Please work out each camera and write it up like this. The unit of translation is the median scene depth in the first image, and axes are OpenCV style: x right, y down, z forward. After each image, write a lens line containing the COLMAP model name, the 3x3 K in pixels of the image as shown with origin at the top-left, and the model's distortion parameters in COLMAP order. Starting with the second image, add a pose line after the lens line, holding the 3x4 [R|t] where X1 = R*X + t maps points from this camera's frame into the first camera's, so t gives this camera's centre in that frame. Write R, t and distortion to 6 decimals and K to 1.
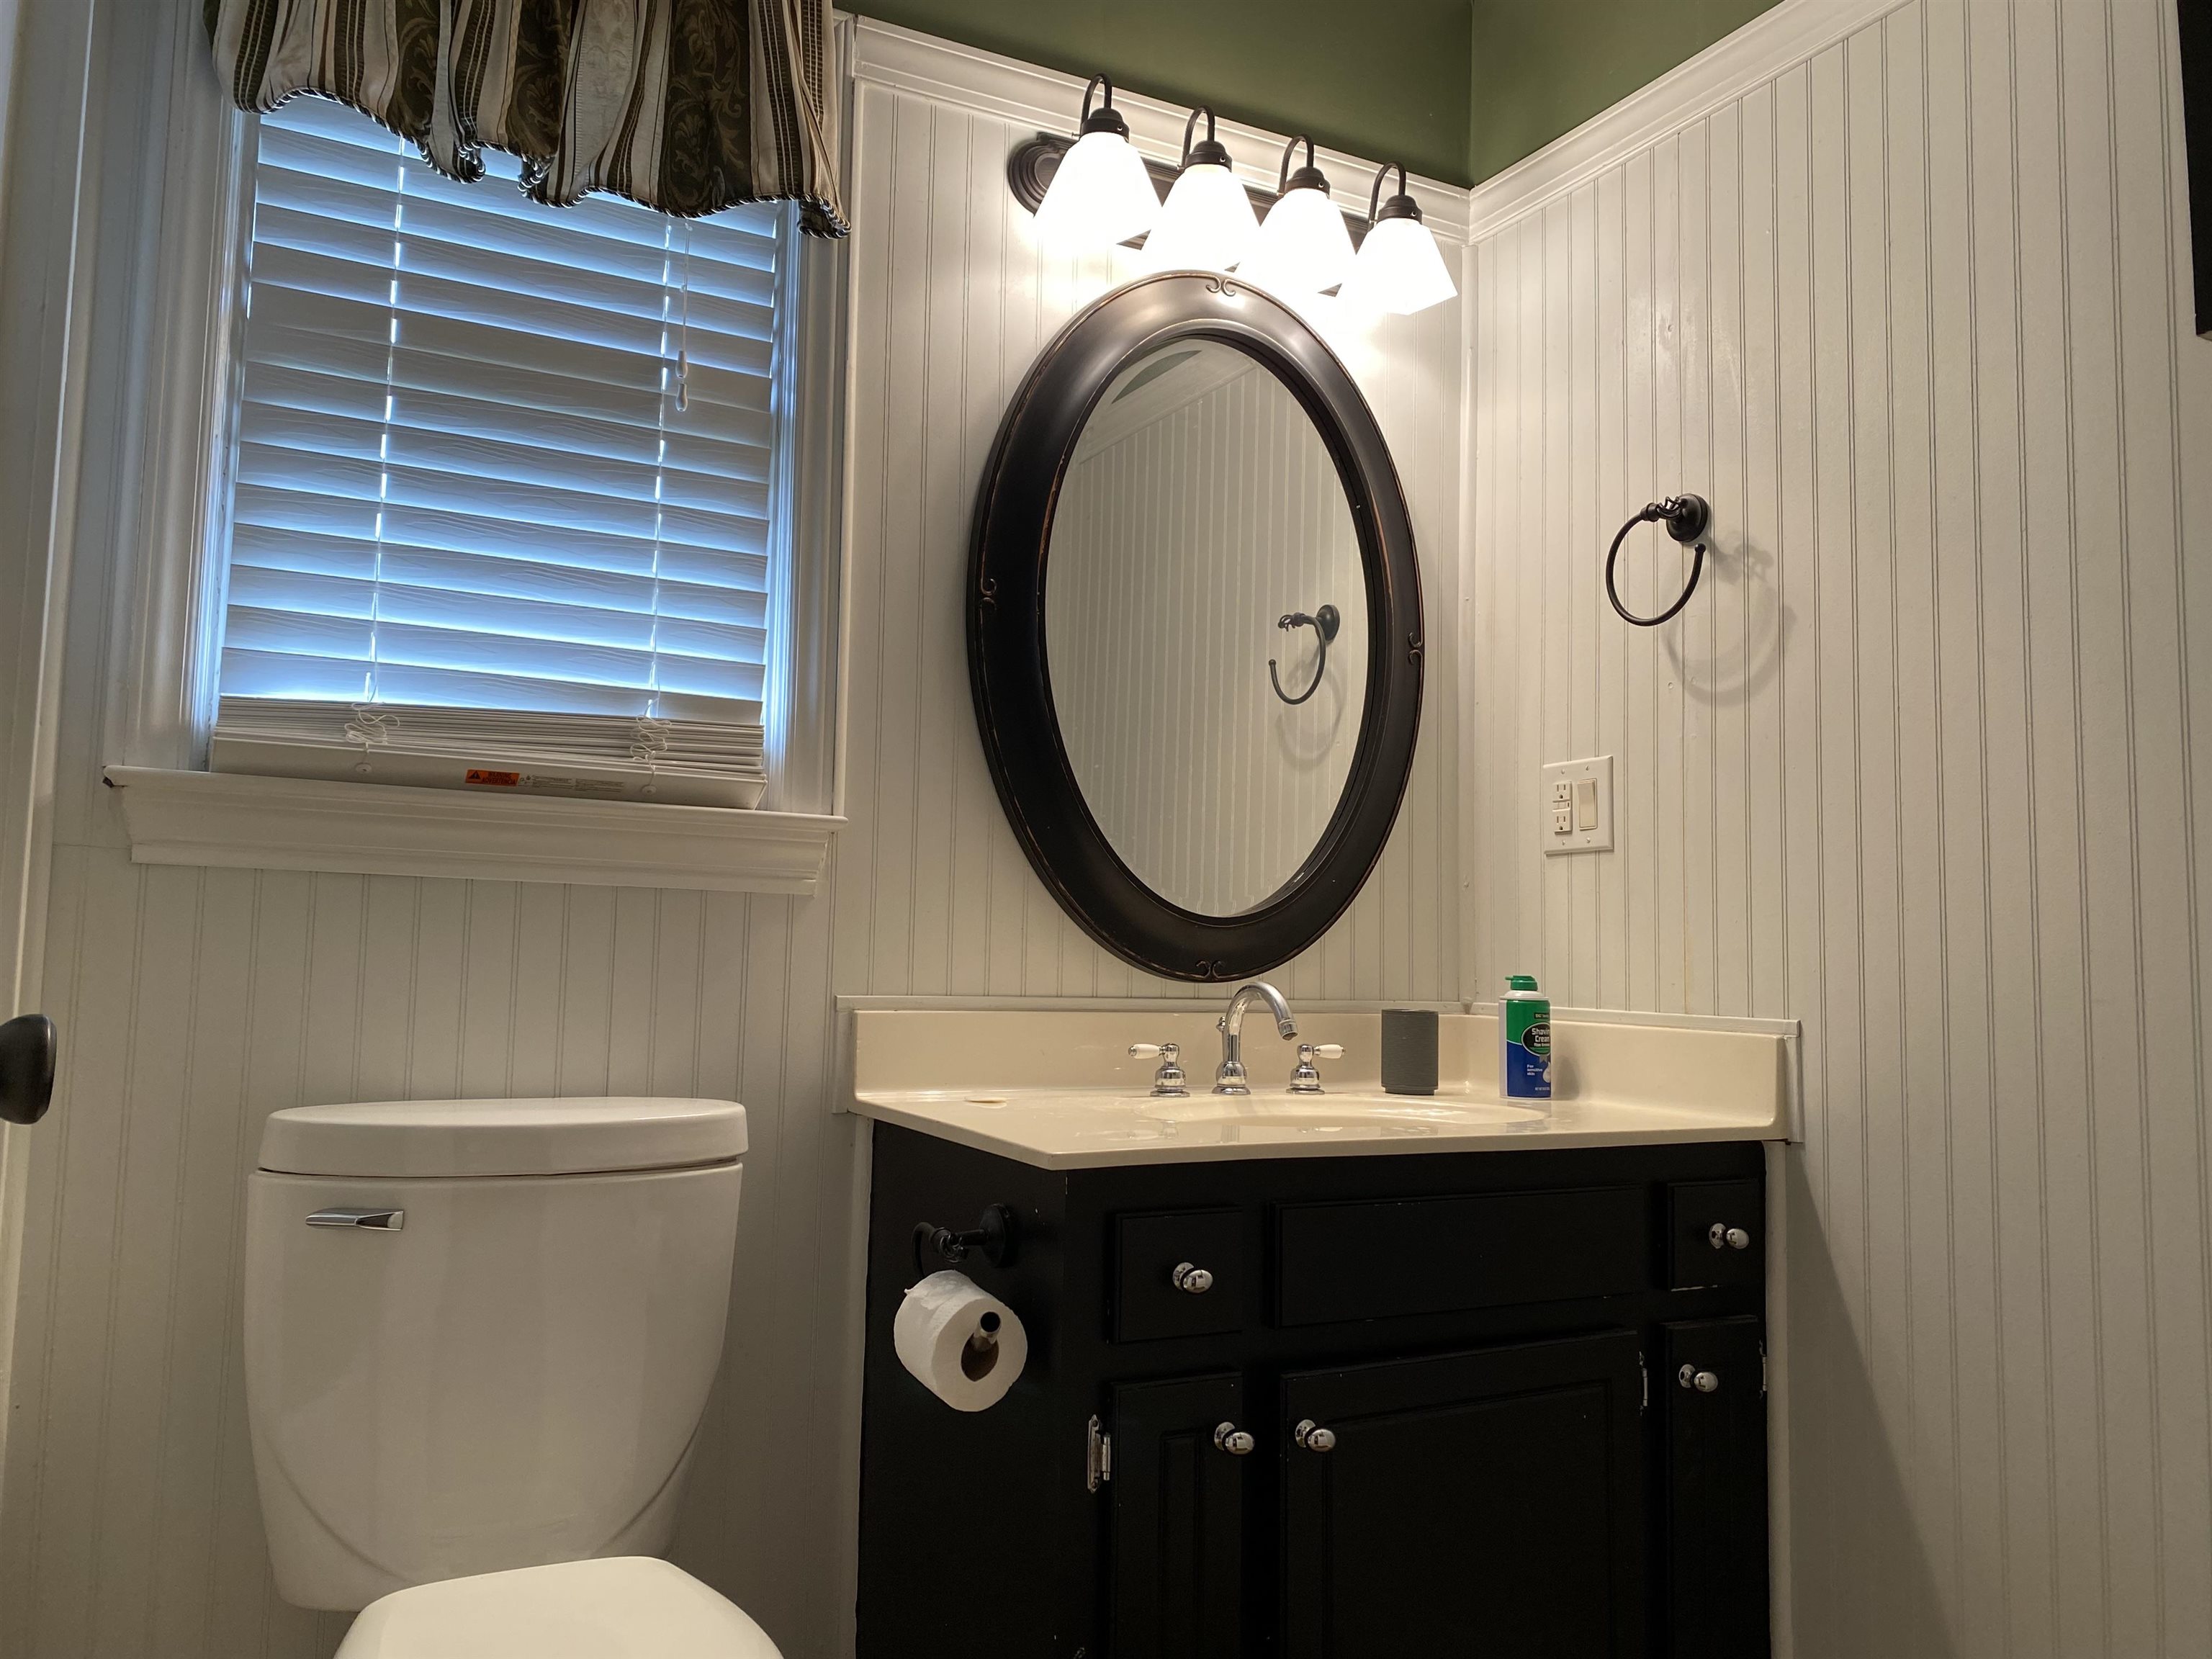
lens RADIAL K [[1691.8, 0, 1049.1], [0, 1691.8, 828.9], [0, 0, 1]] dist [0.077737, 0.000992]
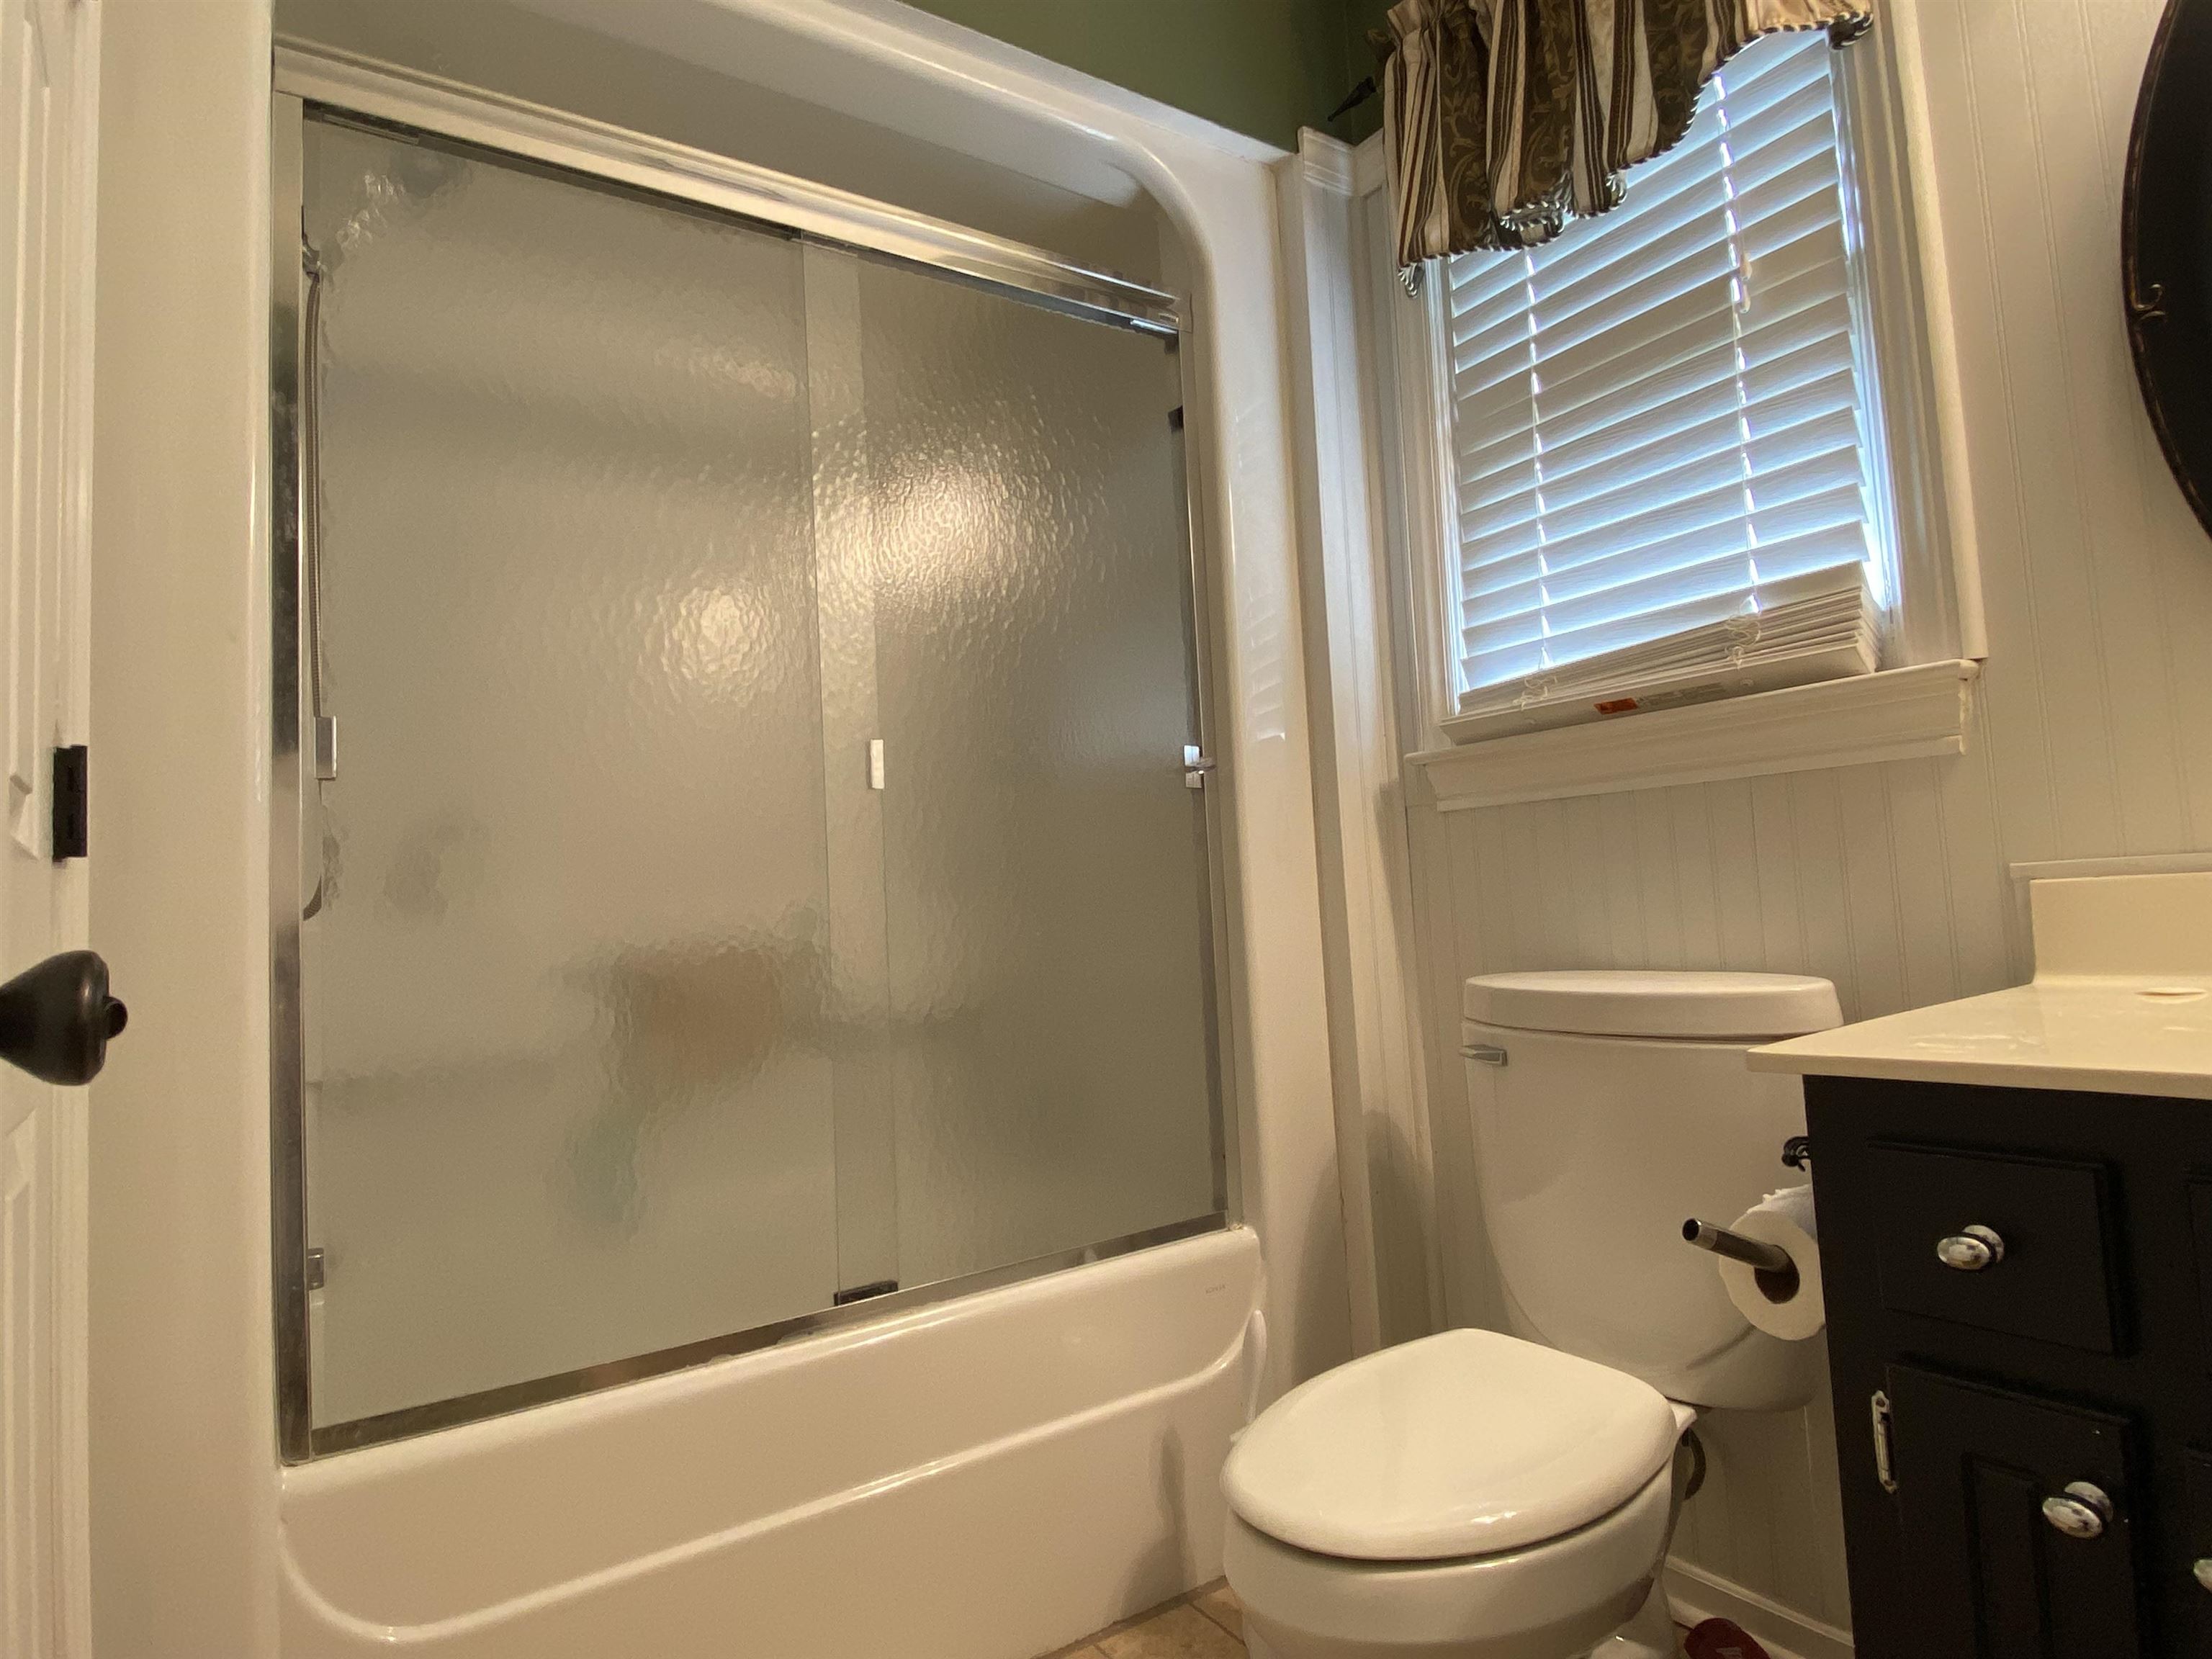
lens RADIAL K [[1204.2, 0, 1106.8], [0, 1204.2, 823.1], [0, 0, 1]] dist [0.066998, -0.062691]
pose [[0.159178, -0.098161, -0.982358, 0.440030], [0.152310, 0.985573, -0.073803, 0.058253], [0.975430, -0.137875, 0.171833, 0.473747]]
